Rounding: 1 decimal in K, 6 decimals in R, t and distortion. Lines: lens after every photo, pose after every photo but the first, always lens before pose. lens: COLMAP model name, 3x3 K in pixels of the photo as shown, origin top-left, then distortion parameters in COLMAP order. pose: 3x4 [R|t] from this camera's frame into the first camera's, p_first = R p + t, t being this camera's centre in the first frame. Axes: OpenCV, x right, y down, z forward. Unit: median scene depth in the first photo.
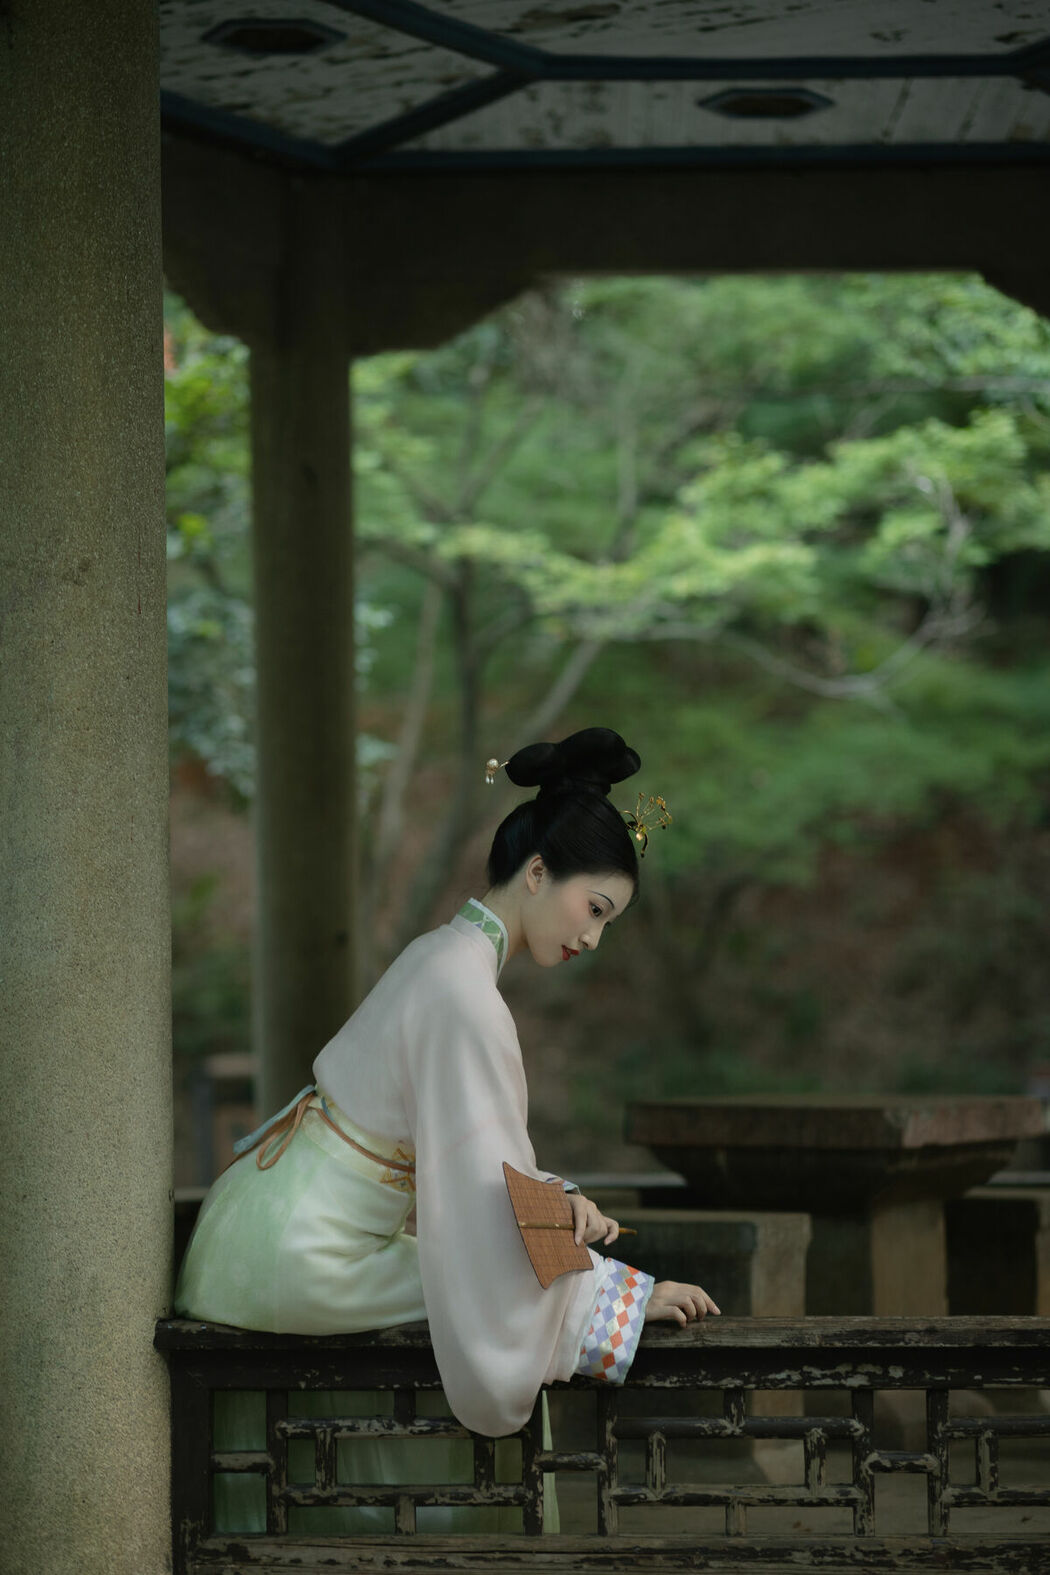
lens RADIAL K [[3680.6, 0, 519.4], [0, 3680.6, 702.1], [0, 0, 1]] dist [-0.047102, 0.964102]
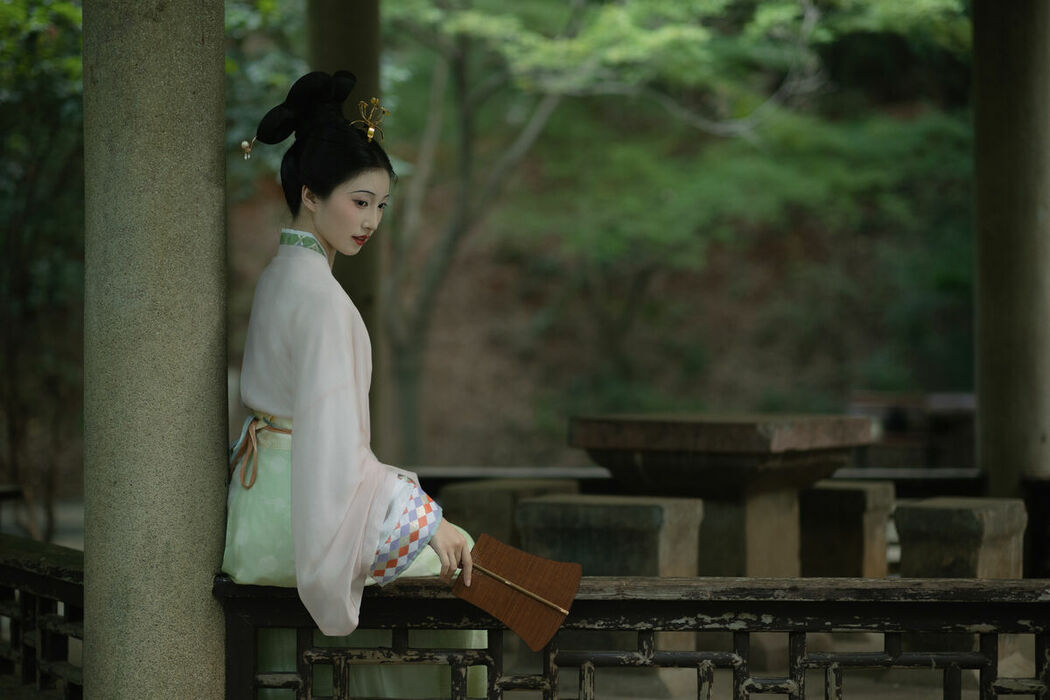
lens RADIAL K [[2453.7, 0, 526.4], [0, 2453.7, 304.3], [0, 0, 1]] dist [-0.047102, 0.964102]
pose [[0.999911, 0.009970, 0.008887, 0.005645], [-0.010503, 0.998018, 0.062039, 0.013004], [-0.008251, -0.062127, 0.998034, 0.113858]]
